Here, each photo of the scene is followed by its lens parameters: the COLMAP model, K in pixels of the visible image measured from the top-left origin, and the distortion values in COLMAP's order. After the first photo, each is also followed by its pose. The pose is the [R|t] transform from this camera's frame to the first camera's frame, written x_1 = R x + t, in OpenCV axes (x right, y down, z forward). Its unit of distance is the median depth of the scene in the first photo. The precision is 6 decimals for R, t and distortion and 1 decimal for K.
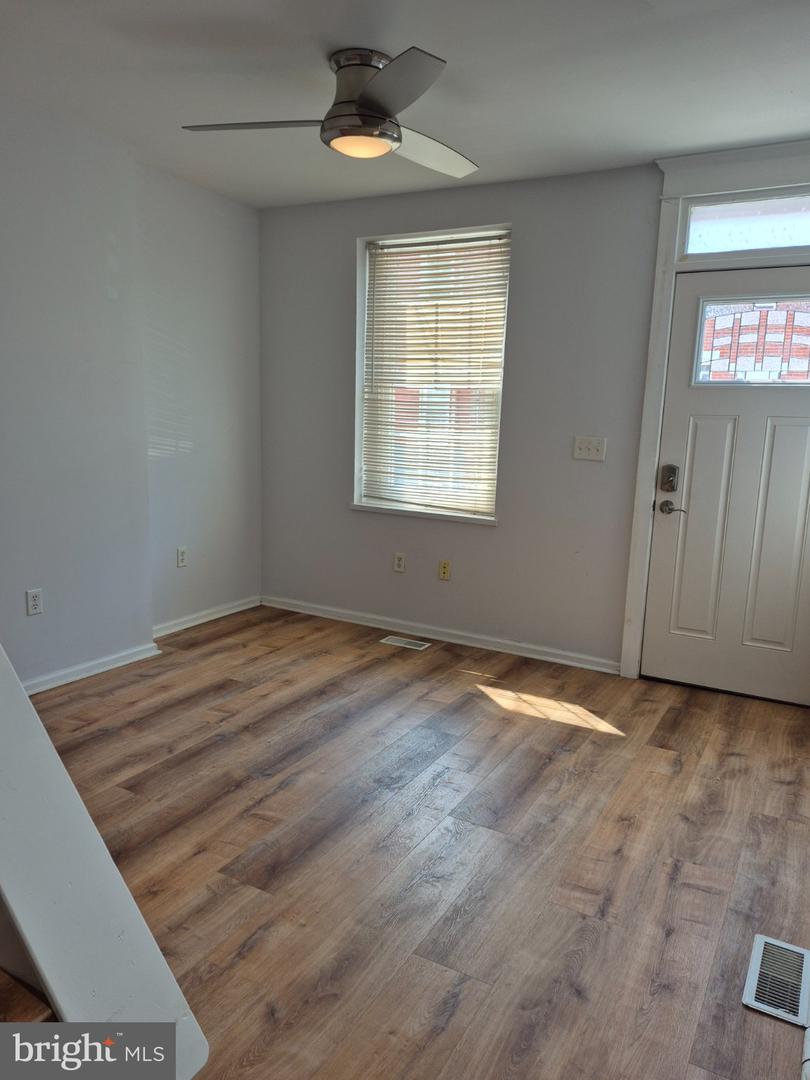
lens RADIAL K [[751.3, 0, 406.8], [0, 751.3, 546.6], [0, 0, 1]] dist [0.044650, -0.037968]
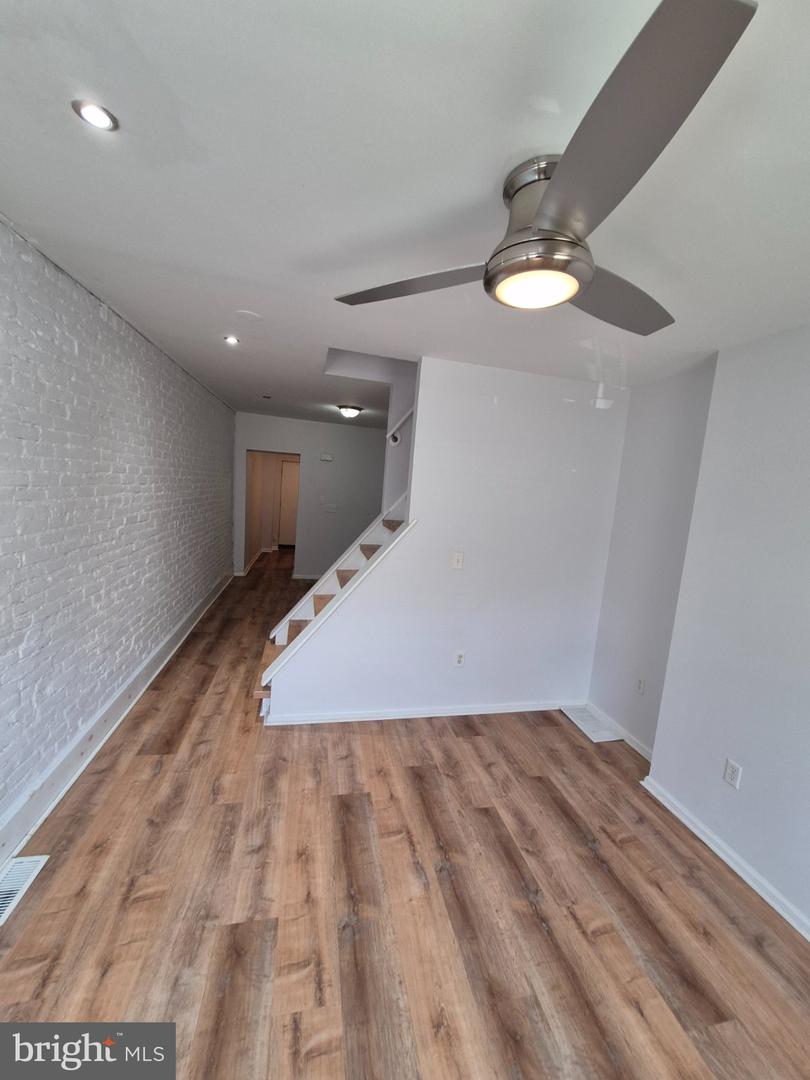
lens RADIAL K [[421.5, 0, 413.3], [0, 421.5, 542.4], [0, 0, 1]] dist [0.002740, -0.000007]
pose [[-0.723476, 0.002008, -0.690346, 0.326994], [-0.225799, 0.944305, 0.239382, -0.360599], [0.652378, 0.329067, -0.682728, 1.296811]]
